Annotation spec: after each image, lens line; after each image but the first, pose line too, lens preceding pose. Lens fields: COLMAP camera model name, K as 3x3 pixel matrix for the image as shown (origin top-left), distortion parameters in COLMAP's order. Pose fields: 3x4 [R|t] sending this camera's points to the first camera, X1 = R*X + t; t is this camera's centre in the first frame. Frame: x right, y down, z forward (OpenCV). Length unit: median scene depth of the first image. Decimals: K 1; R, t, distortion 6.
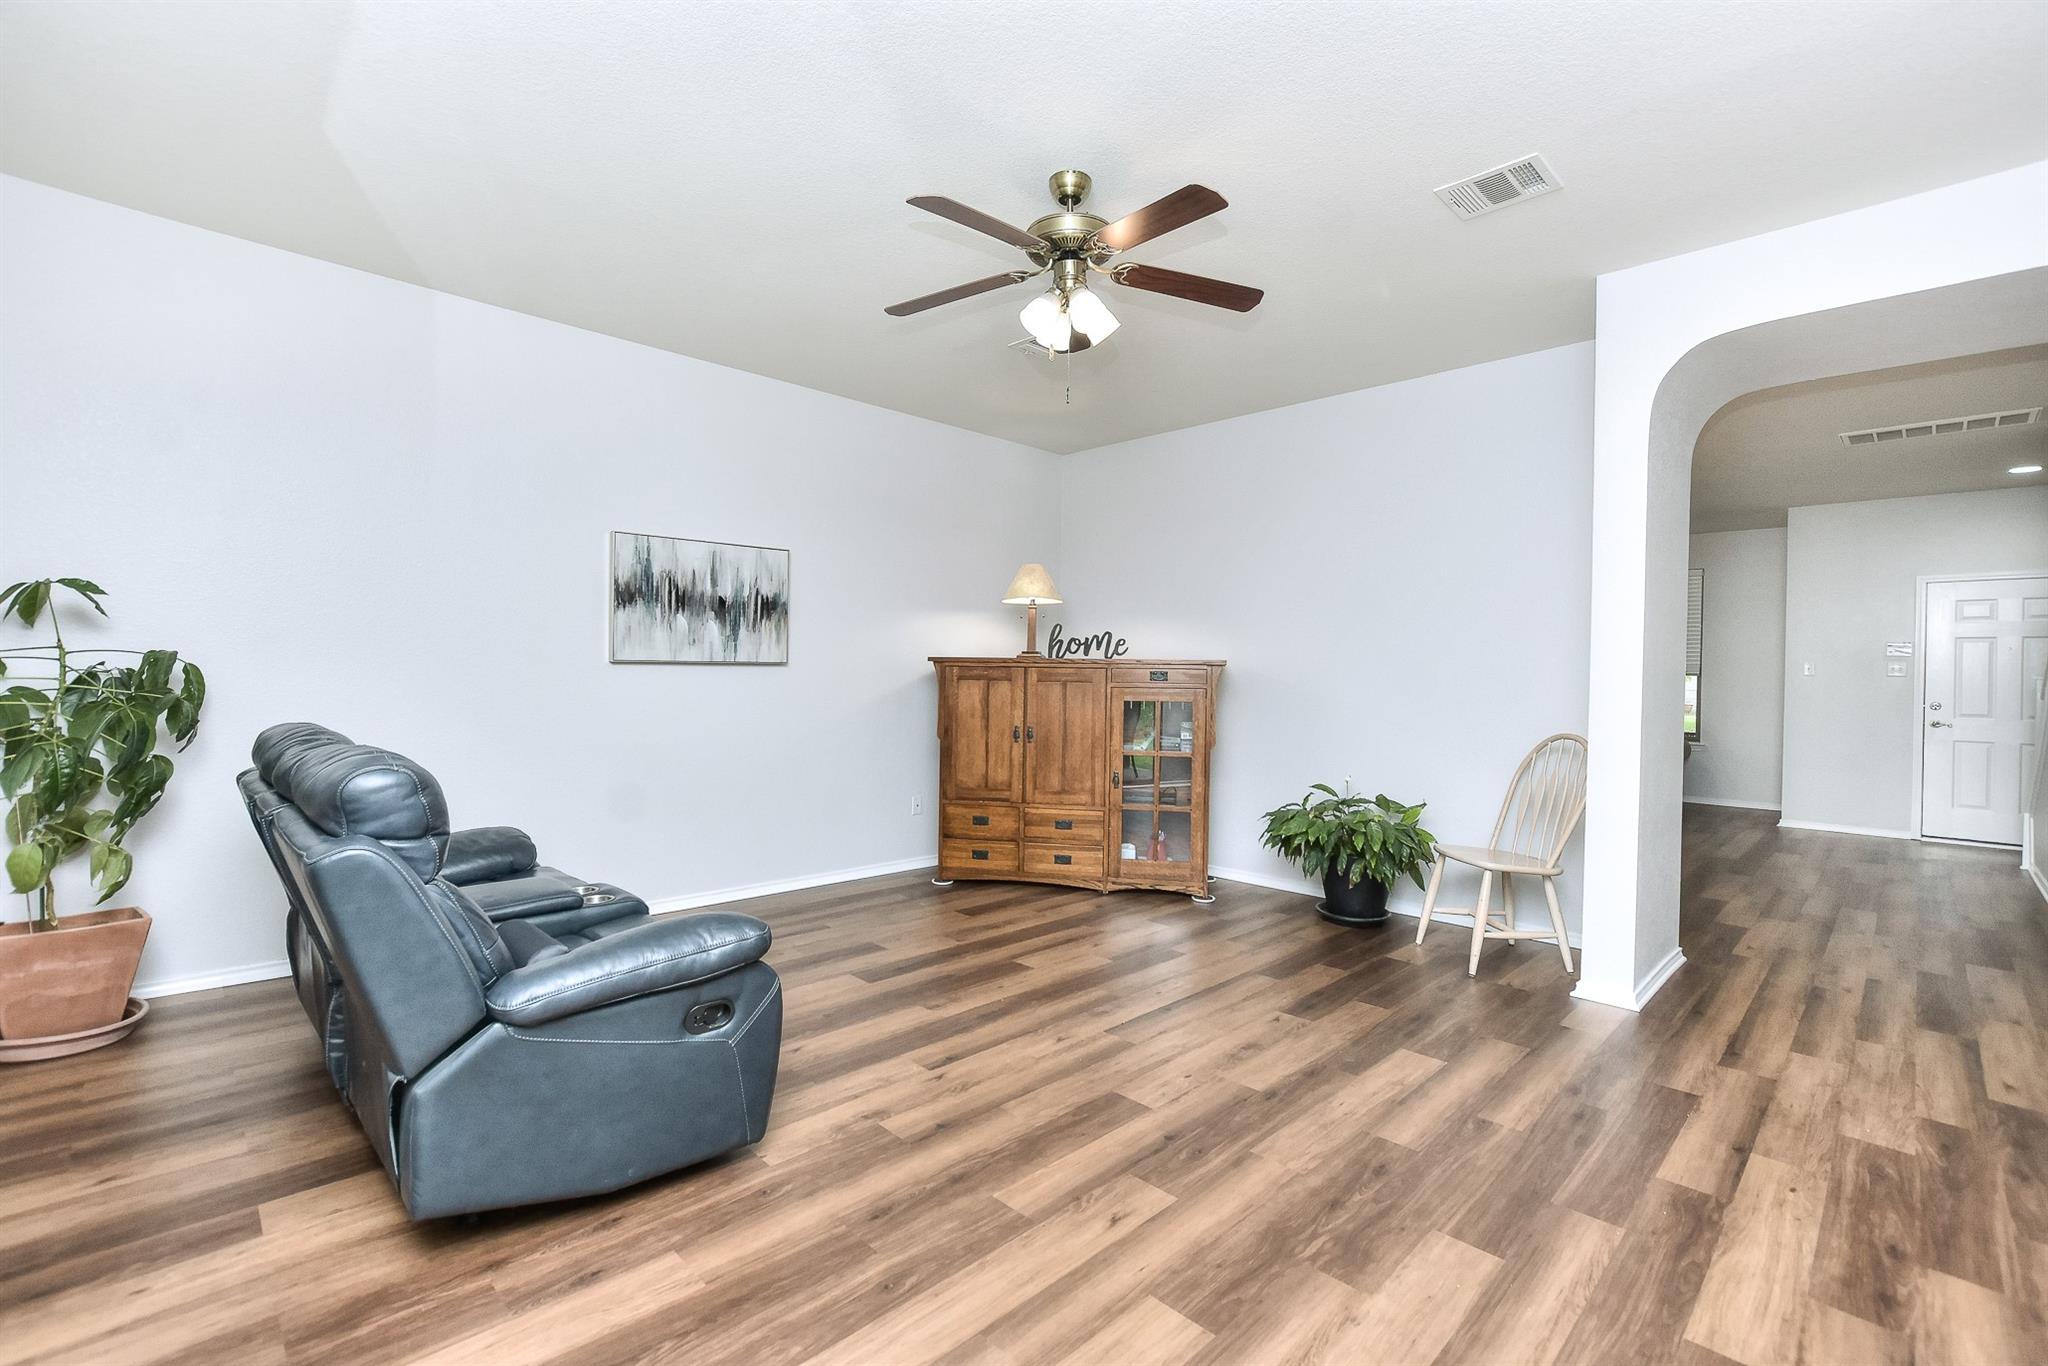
lens RADIAL K [[903.9, 0, 1014.7], [0, 903.9, 675.9], [0, 0, 1]] dist [-0.023374, 0.004613]
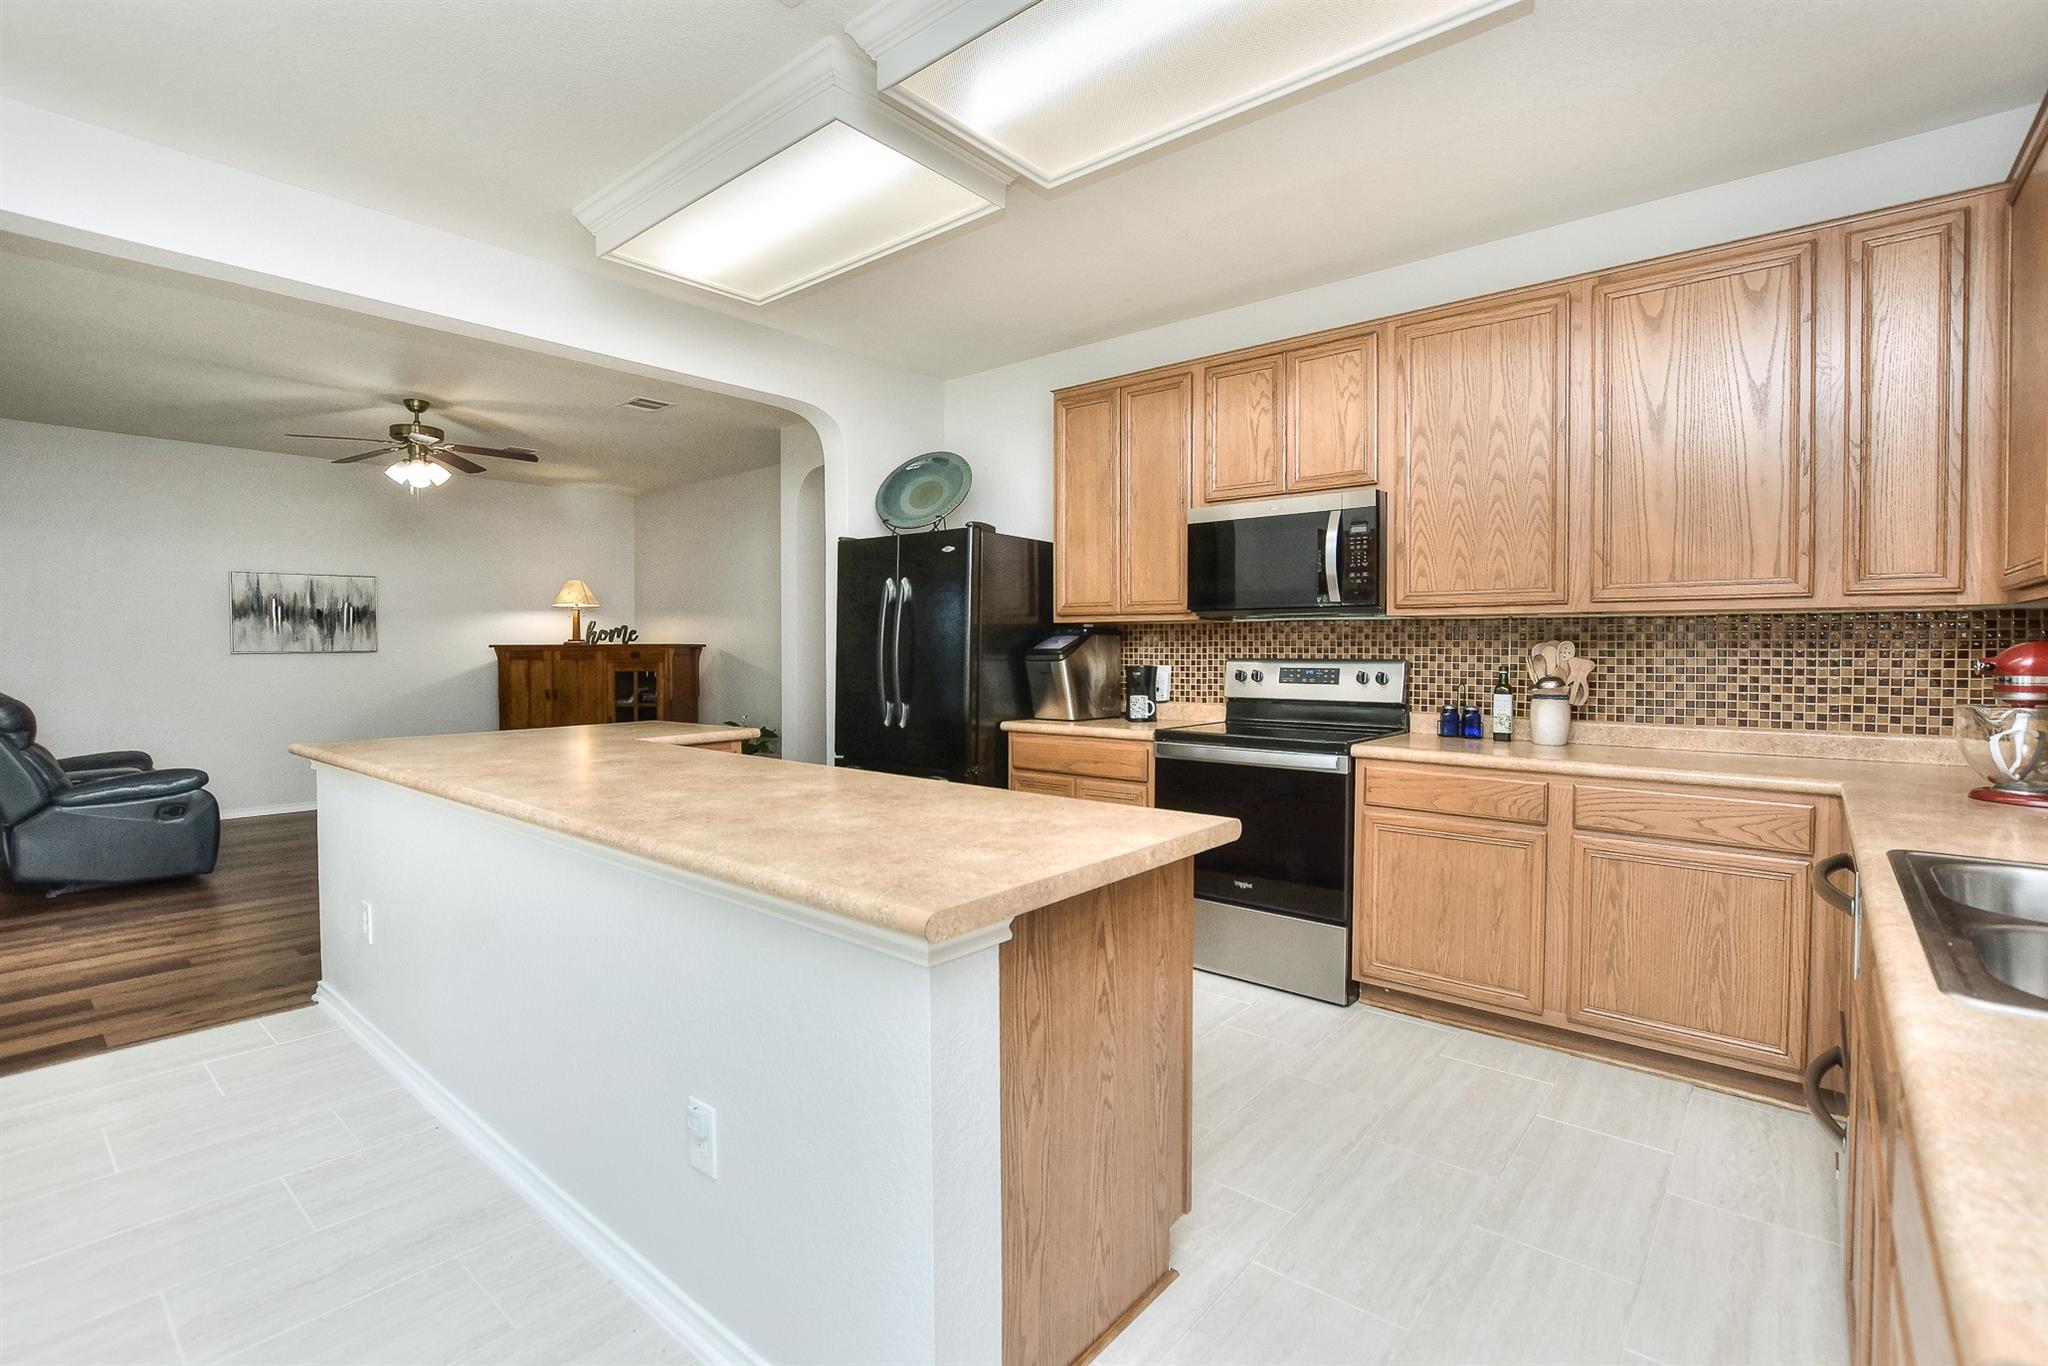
lens RADIAL K [[903.9, 0, 1025.4], [0, 903.9, 677.8], [0, 0, 1]] dist [-0.023374, 0.004613]
pose [[0.993103, -0.024112, 0.114741, 0.854327], [0.021089, 0.999400, 0.027489, 0.015210], [-0.115335, -0.024879, 0.993015, -0.802590]]
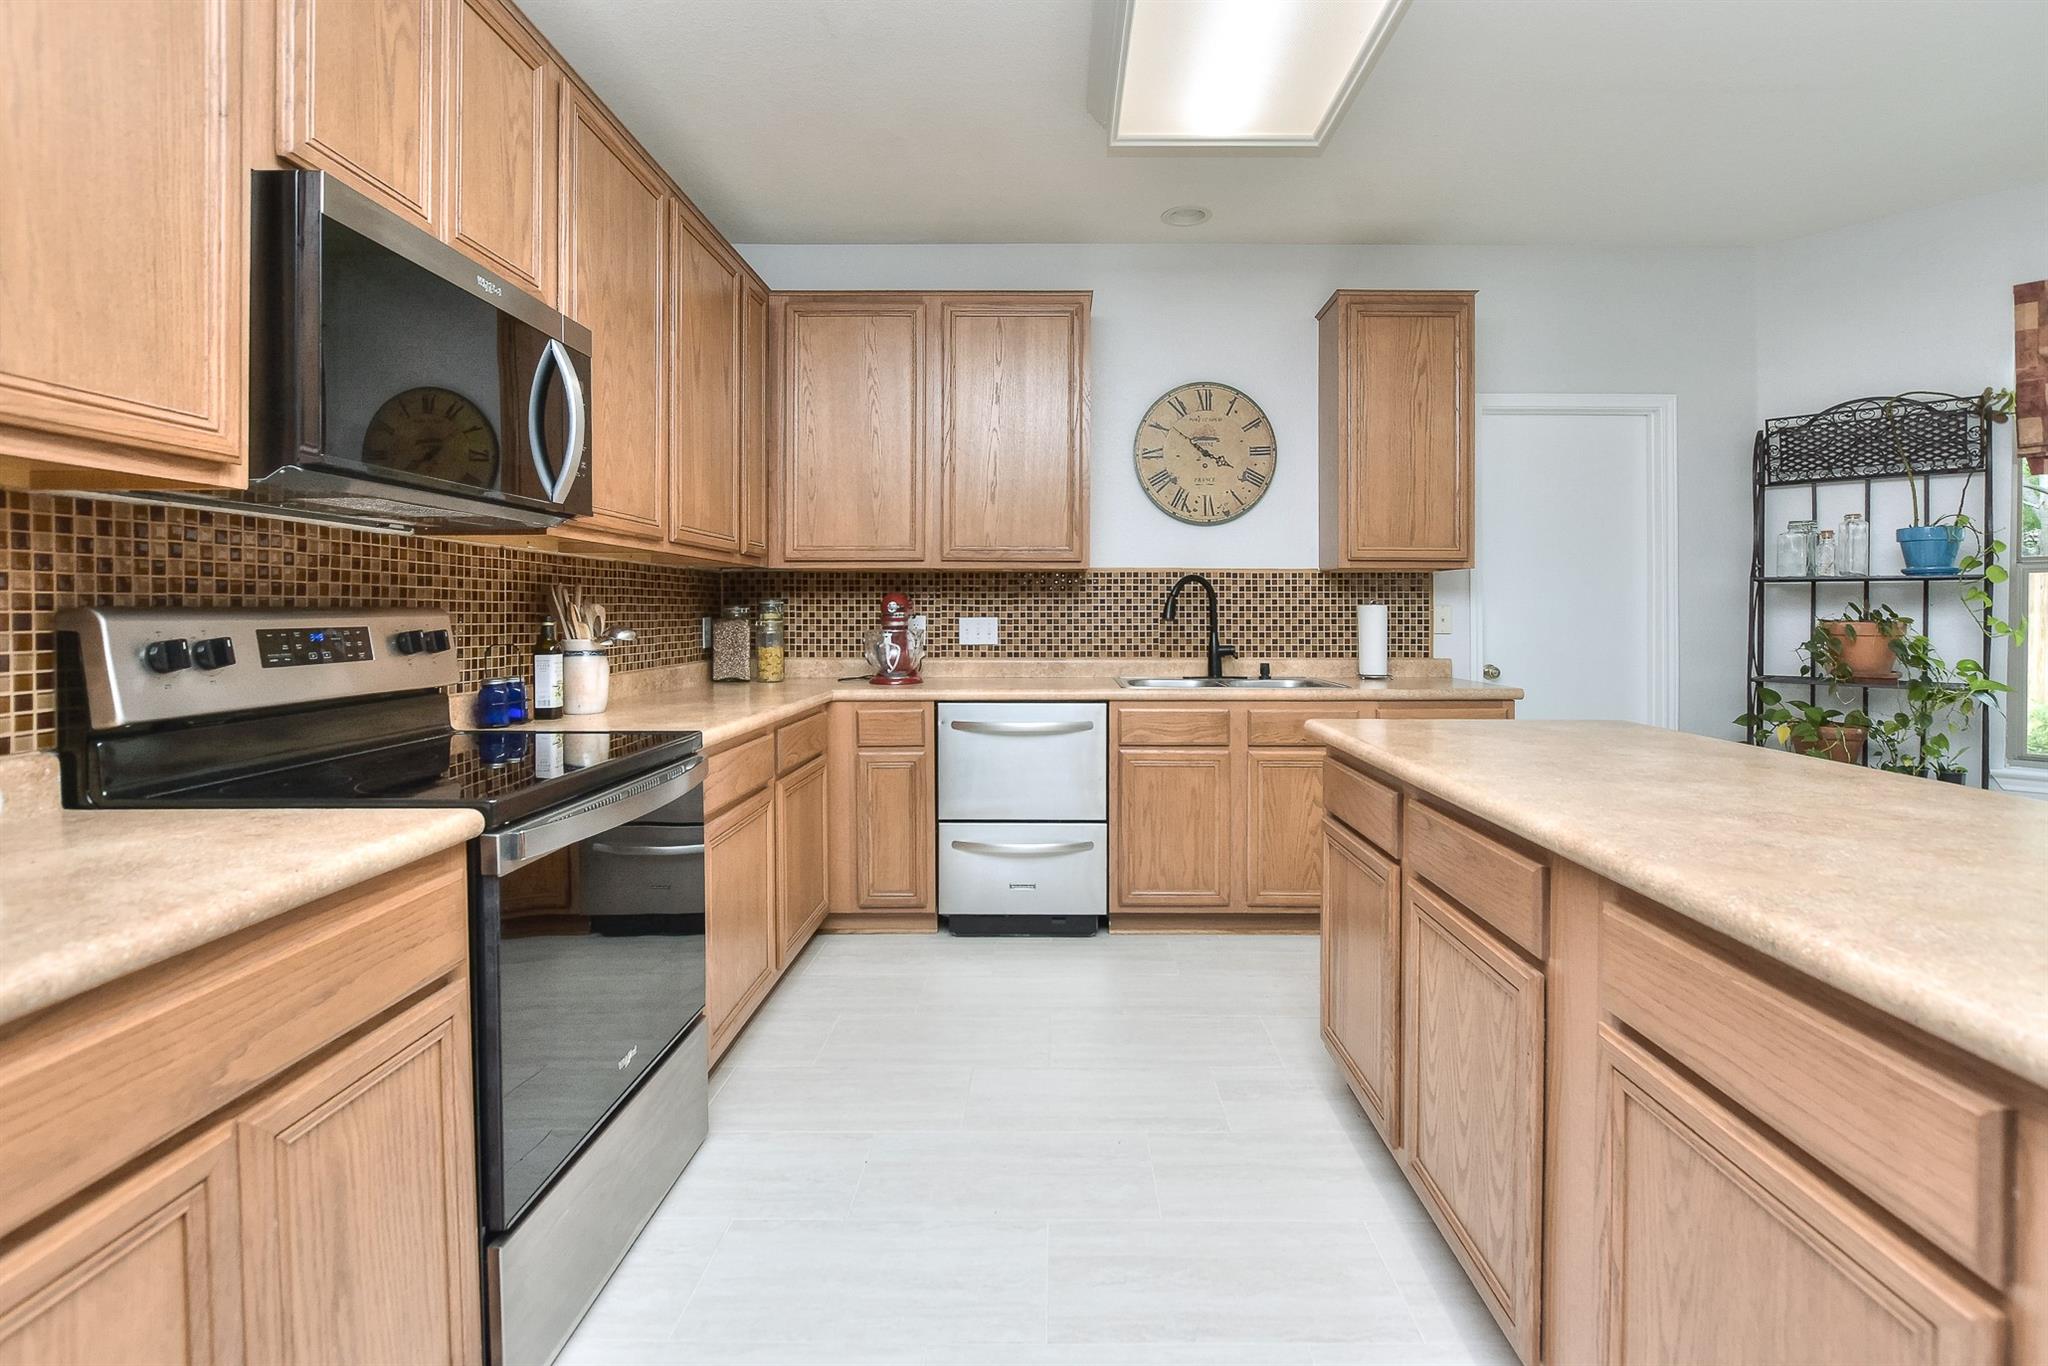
lens RADIAL K [[903.9, 0, 1026.0], [0, 903.9, 618.0], [0, 0, 1]] dist [-0.023374, 0.004613]
pose [[-0.696963, -0.031090, 0.716433, 0.729502], [-0.011906, 0.999424, 0.031789, 0.015876], [-0.717009, 0.013626, -0.696931, 0.235515]]
